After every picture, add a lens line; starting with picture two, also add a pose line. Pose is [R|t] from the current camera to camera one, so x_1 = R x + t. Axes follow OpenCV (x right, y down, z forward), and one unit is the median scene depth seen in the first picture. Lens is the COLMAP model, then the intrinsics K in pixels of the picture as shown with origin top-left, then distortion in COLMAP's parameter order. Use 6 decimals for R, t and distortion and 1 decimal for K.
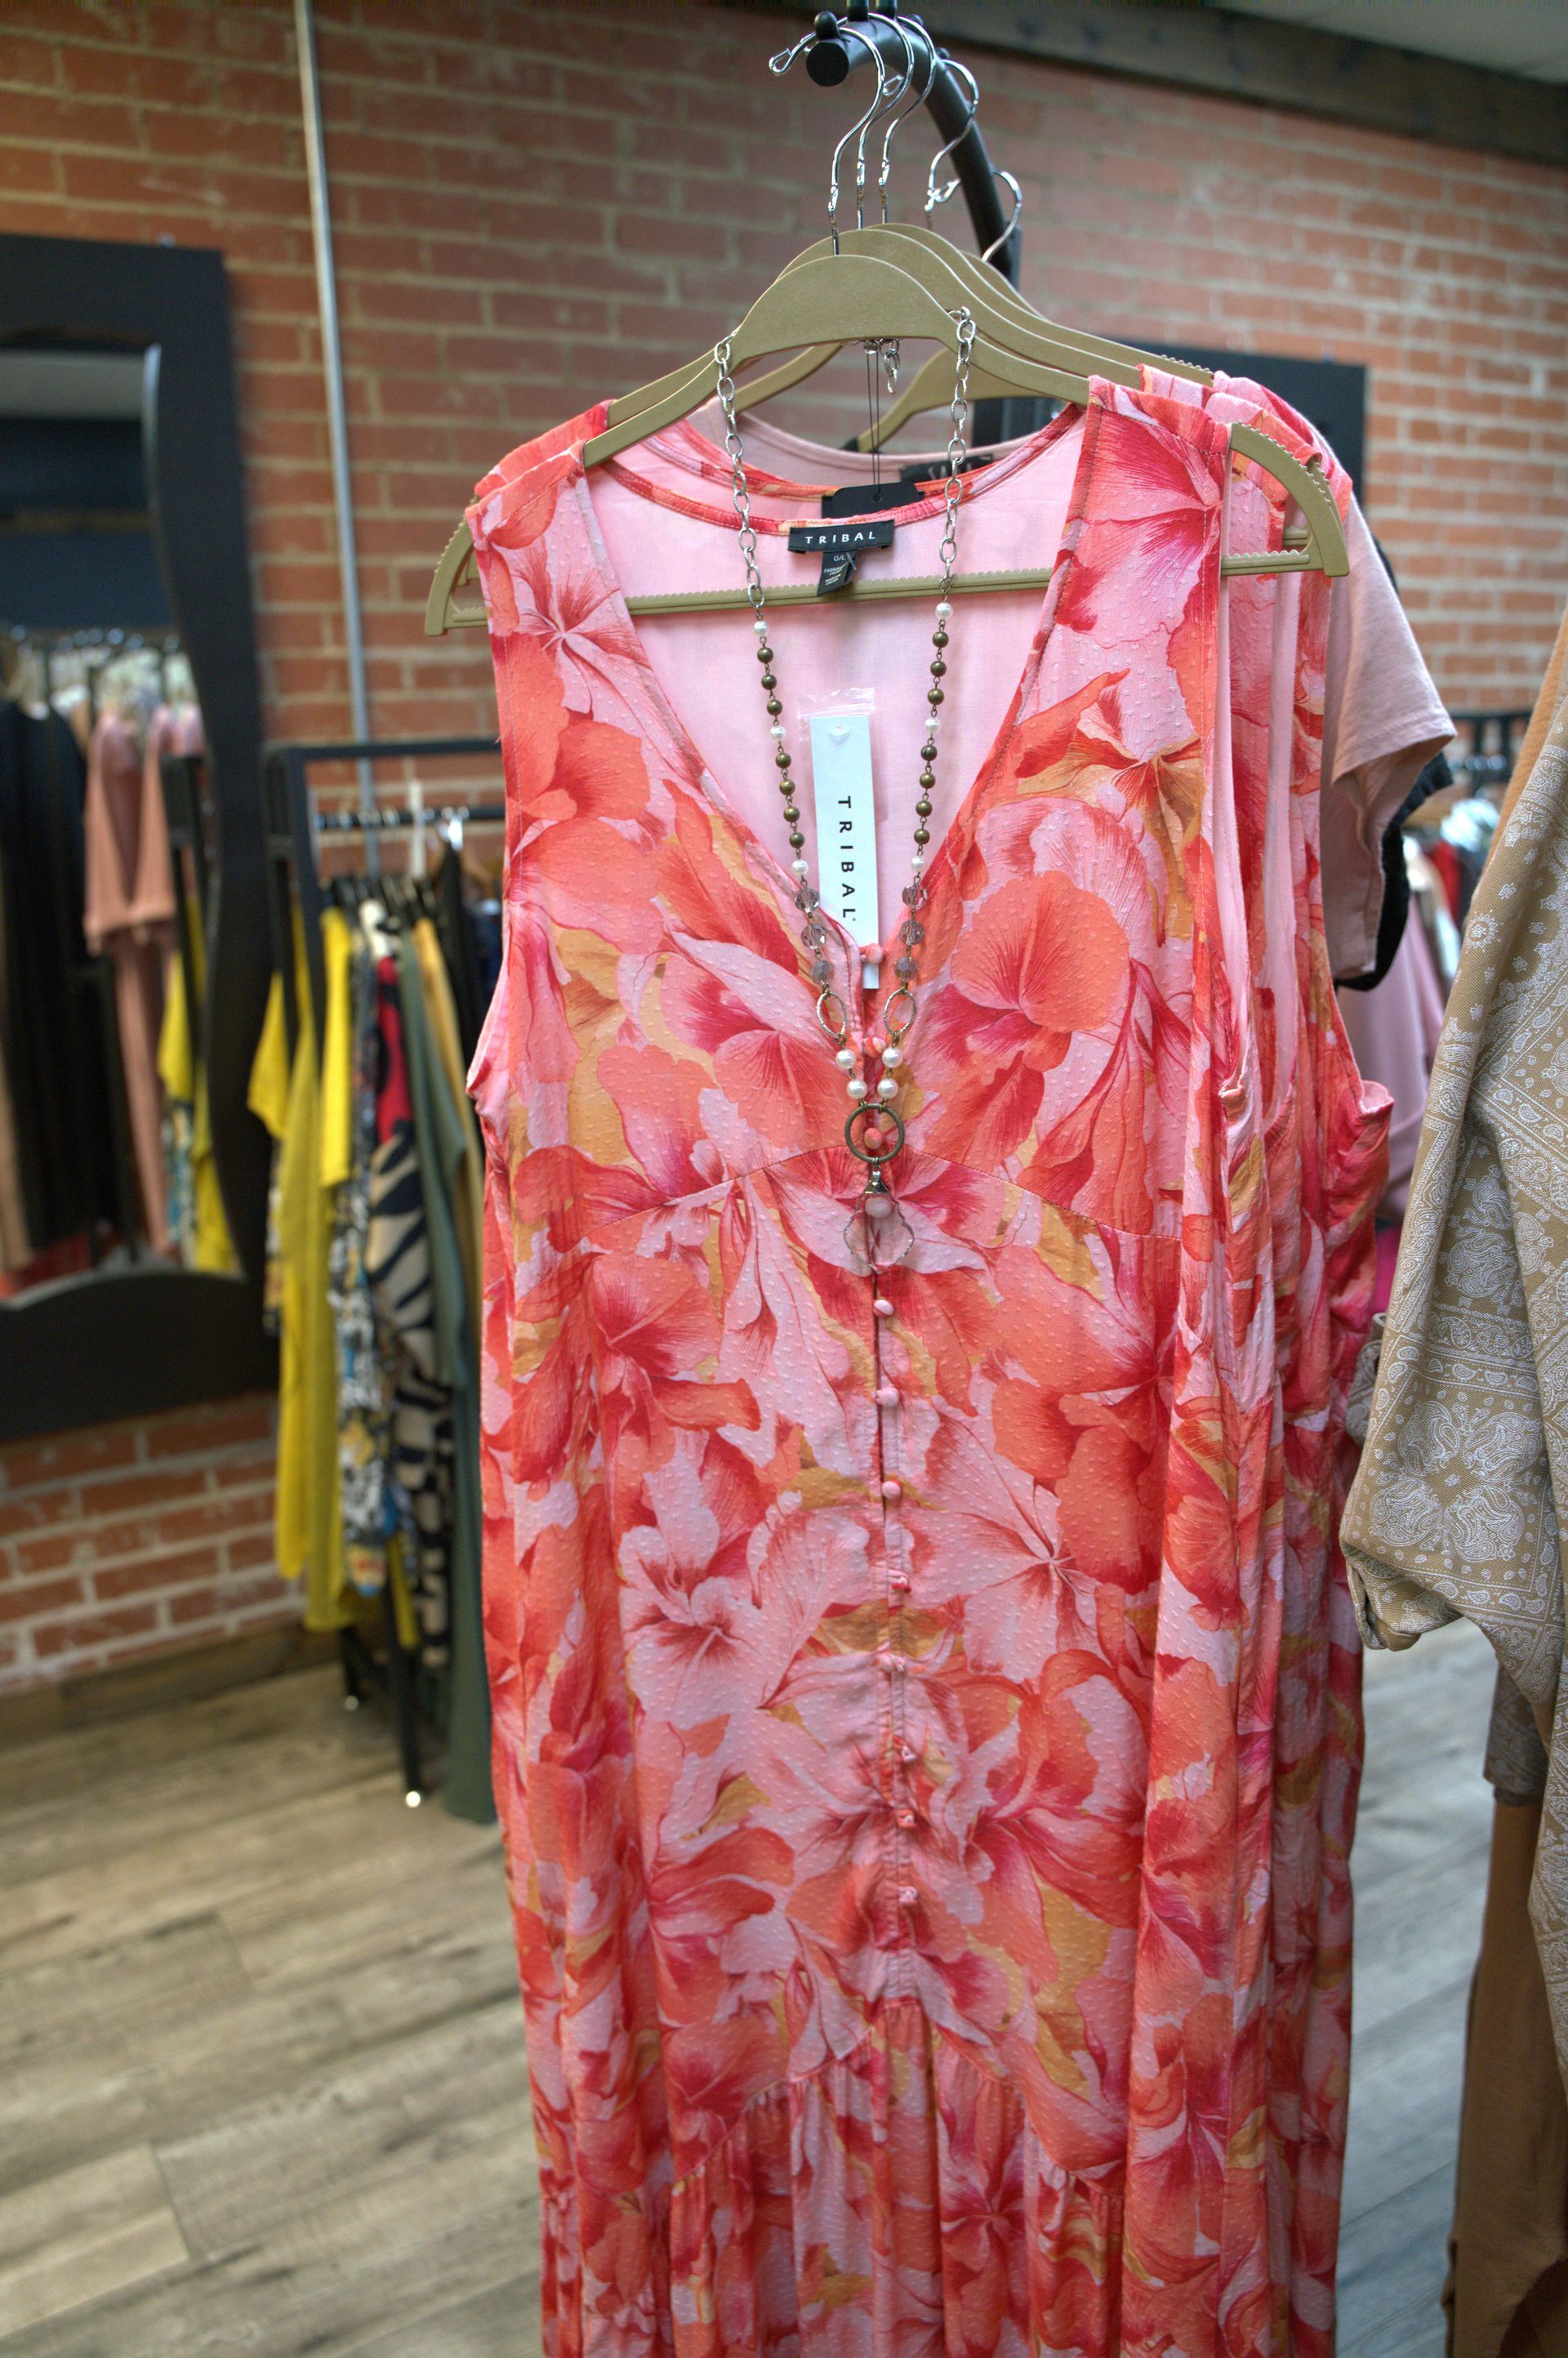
lens RADIAL K [[1885.2, 0, 787.7], [0, 1885.2, 1175.2], [0, 0, 1]] dist [-0.112935, 0.088255]
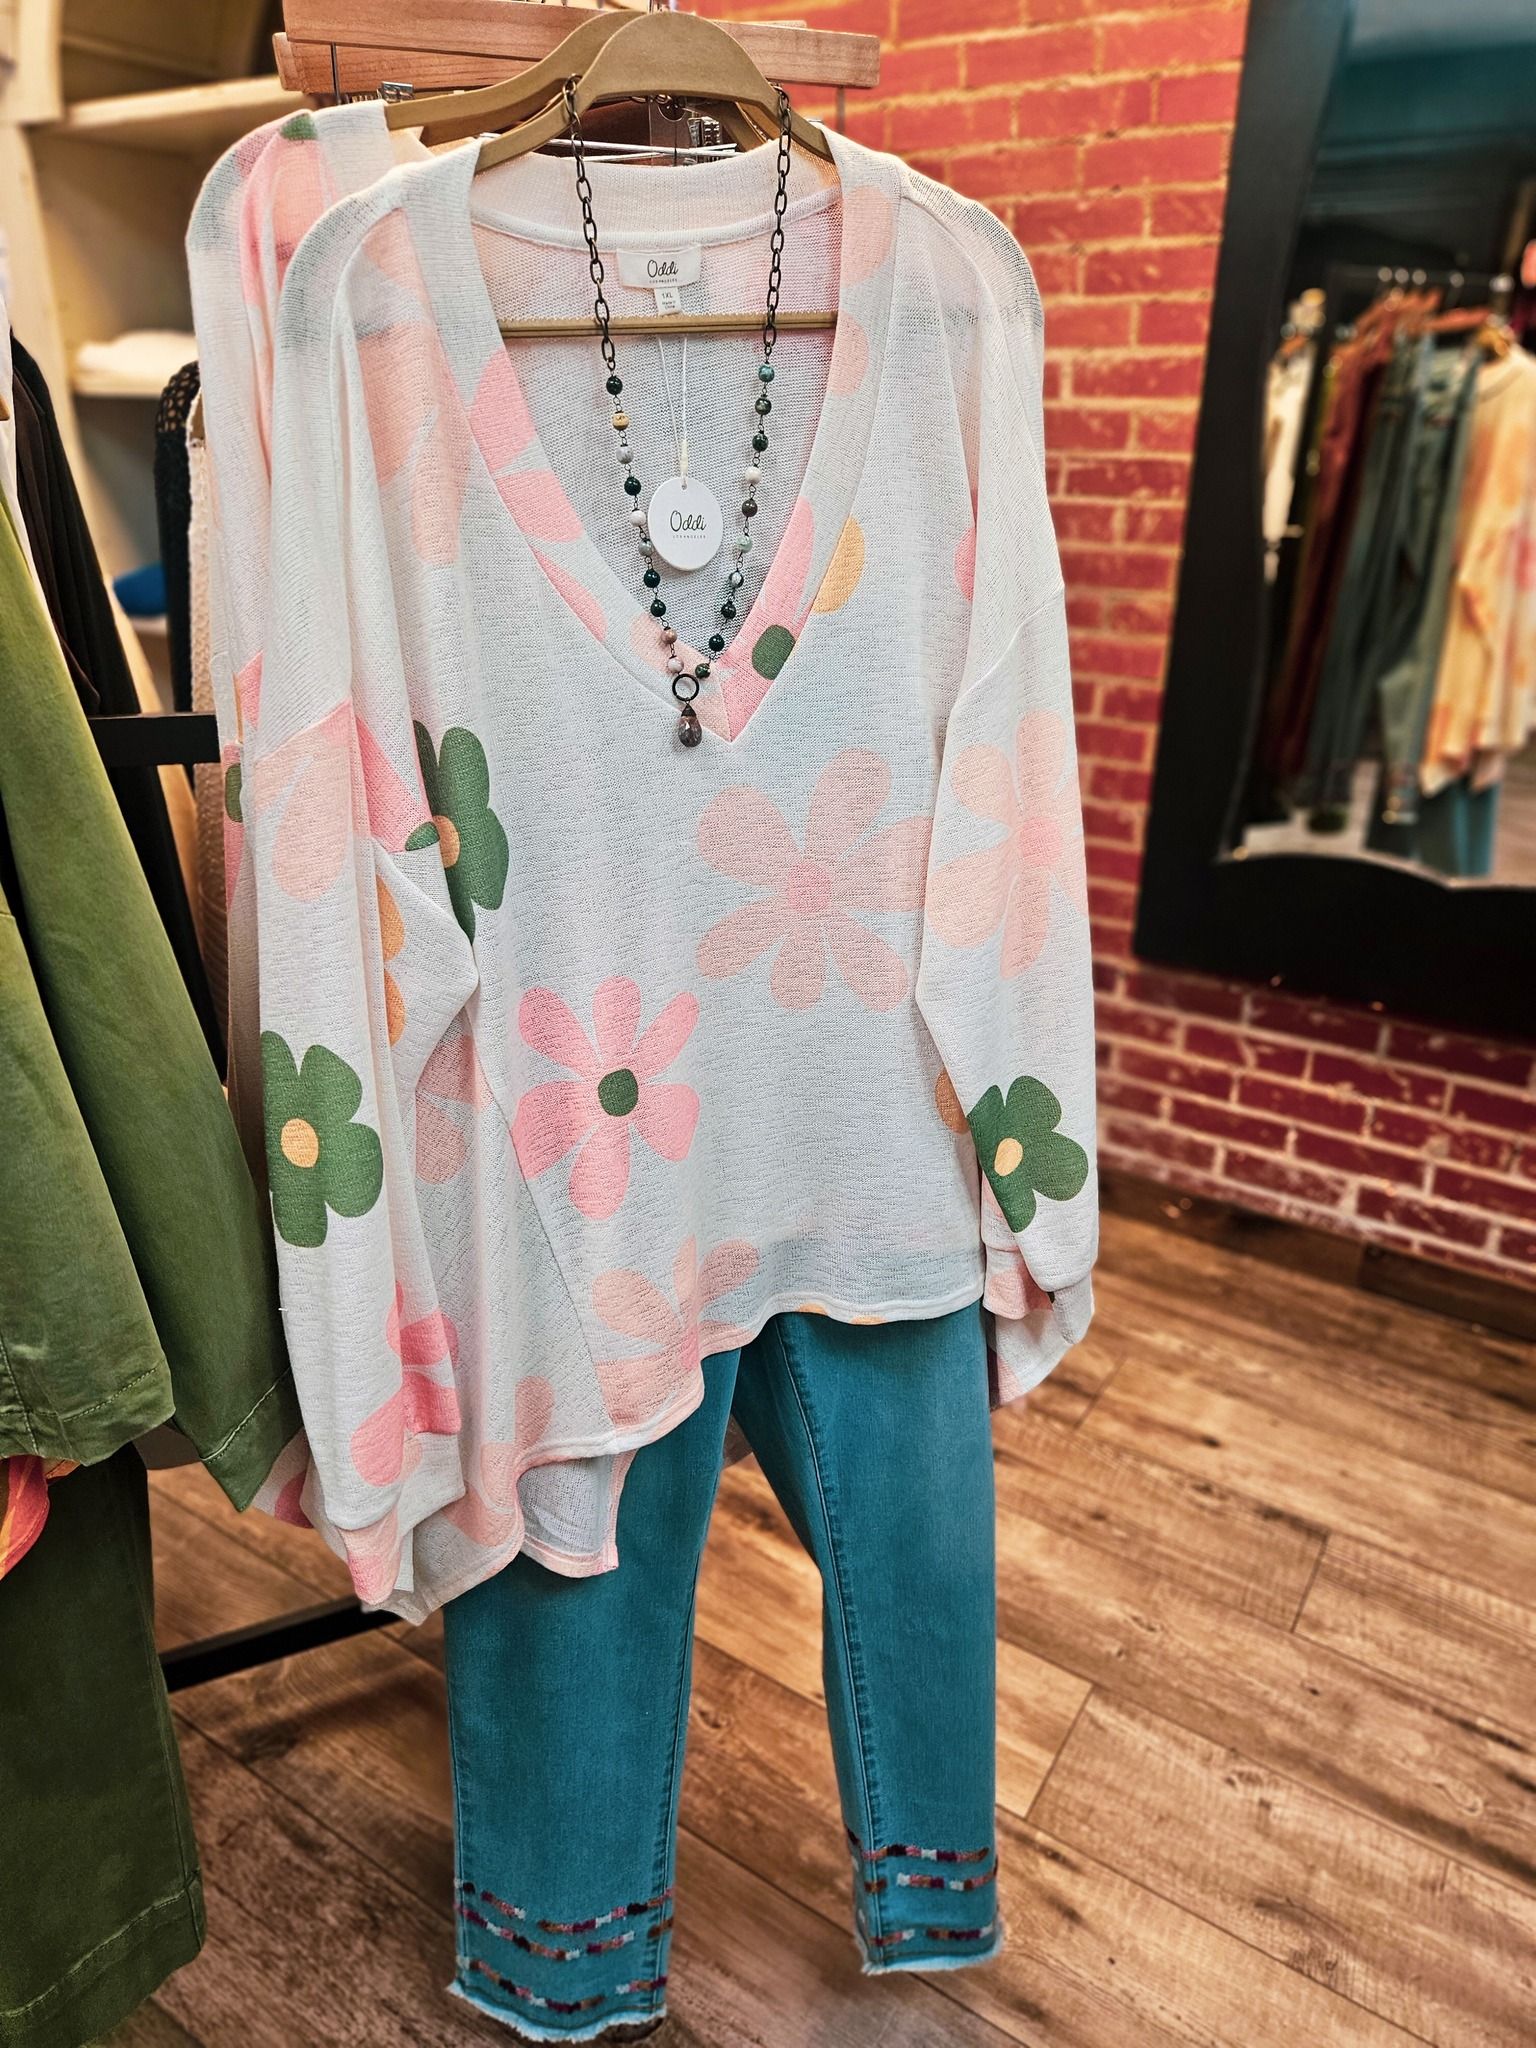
lens RADIAL K [[1396.8, 0, 758.3], [0, 1396.8, 1013.3], [0, 0, 1]] dist [0.010437, -0.002663]
pose [[0.460480, 0.393048, -0.795909, 0.031420], [-0.244135, 0.918126, 0.312157, -0.010173], [0.853438, 0.050567, 0.518735, 0.338075]]
